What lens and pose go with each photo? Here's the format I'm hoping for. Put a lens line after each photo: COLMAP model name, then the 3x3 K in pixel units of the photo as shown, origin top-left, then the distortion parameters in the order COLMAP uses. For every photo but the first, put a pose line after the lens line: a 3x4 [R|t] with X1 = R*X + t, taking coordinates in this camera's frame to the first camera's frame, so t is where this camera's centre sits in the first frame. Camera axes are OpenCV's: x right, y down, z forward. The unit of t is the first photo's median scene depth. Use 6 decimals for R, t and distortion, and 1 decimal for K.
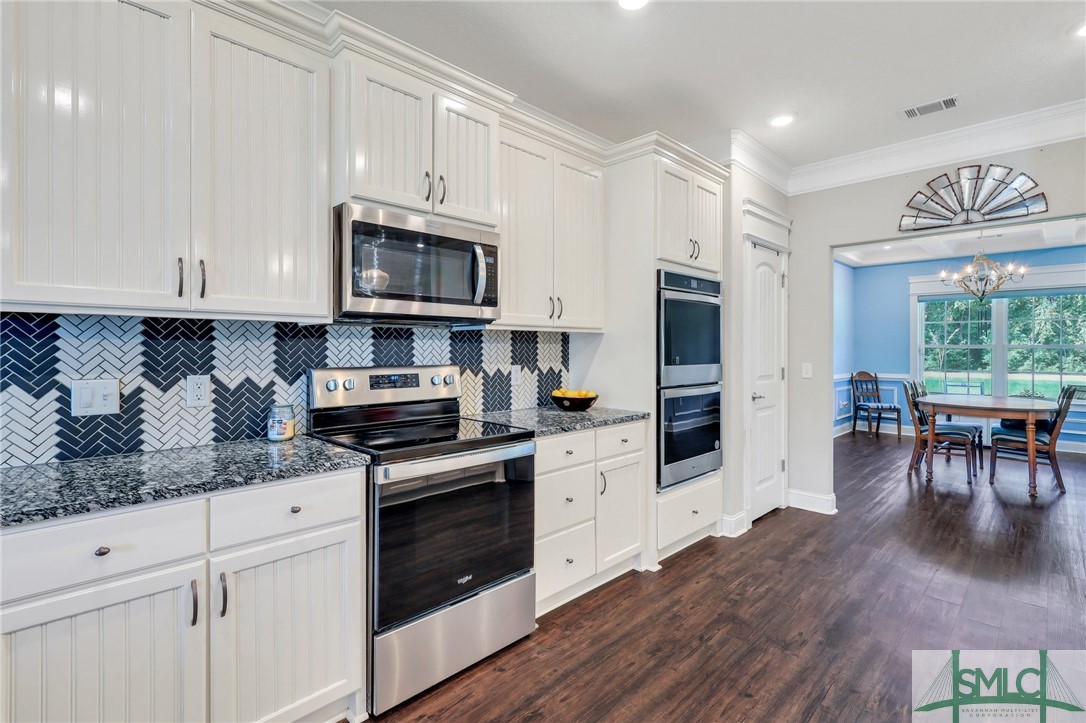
lens RADIAL K [[512.7, 0, 531.7], [0, 512.7, 353.1], [0, 0, 1]] dist [-0.002348, -0.000211]
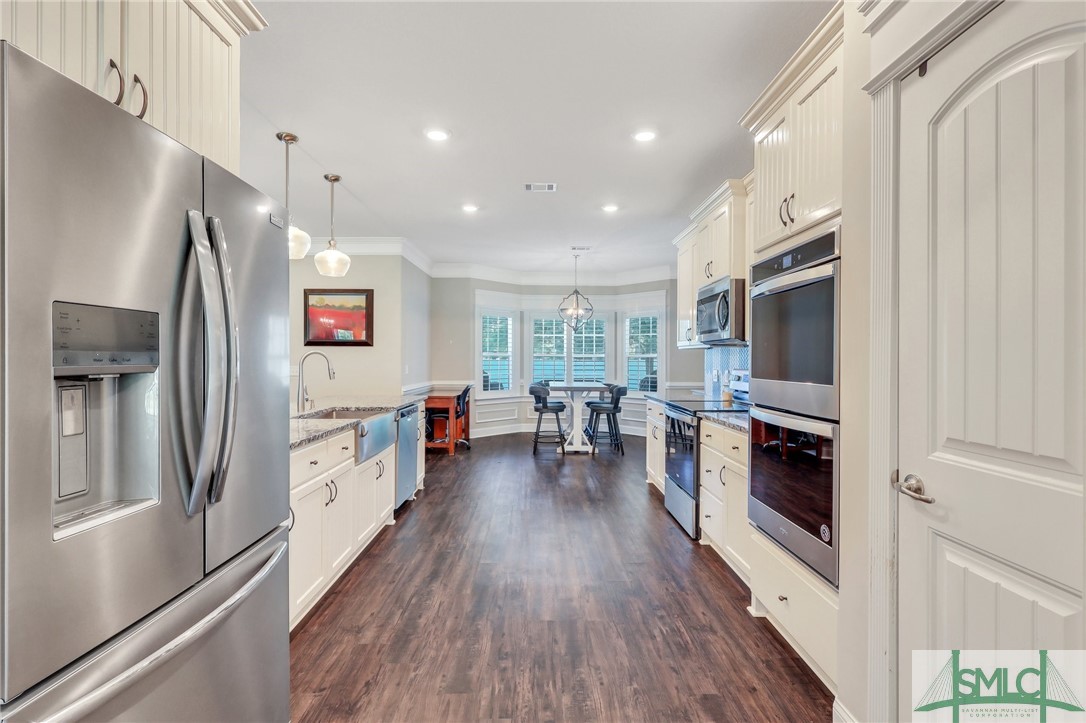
lens RADIAL K [[512.7, 0, 540.6], [0, 512.7, 359.6], [0, 0, 1]] dist [-0.002348, -0.000211]
pose [[-0.698214, -0.000702, -0.715889, 1.140081], [-0.004241, 0.999986, 0.003156, -0.008719], [0.715876, 0.005240, -0.698207, 1.374459]]
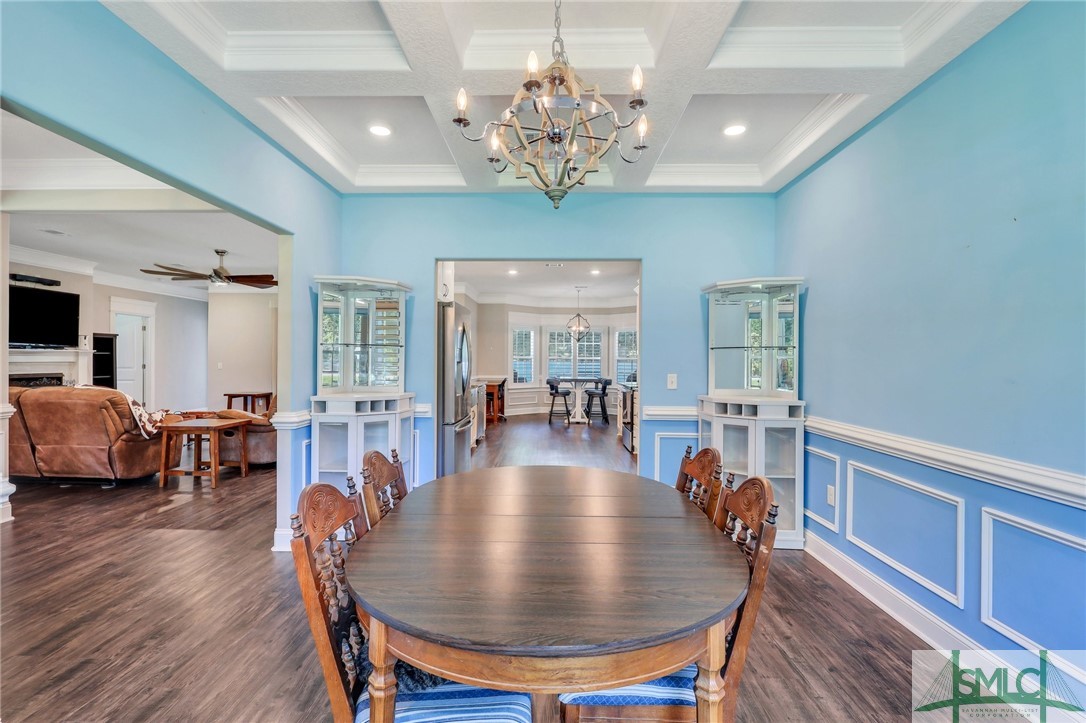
lens RADIAL K [[512.7, 0, 546.1], [0, 512.7, 361.0], [0, 0, 1]] dist [-0.002348, -0.000211]
pose [[-0.709128, -0.006010, -0.705054, 1.997991], [-0.010072, 0.999948, 0.001607, -0.006337], [0.705008, 0.008241, -0.709152, 2.211409]]
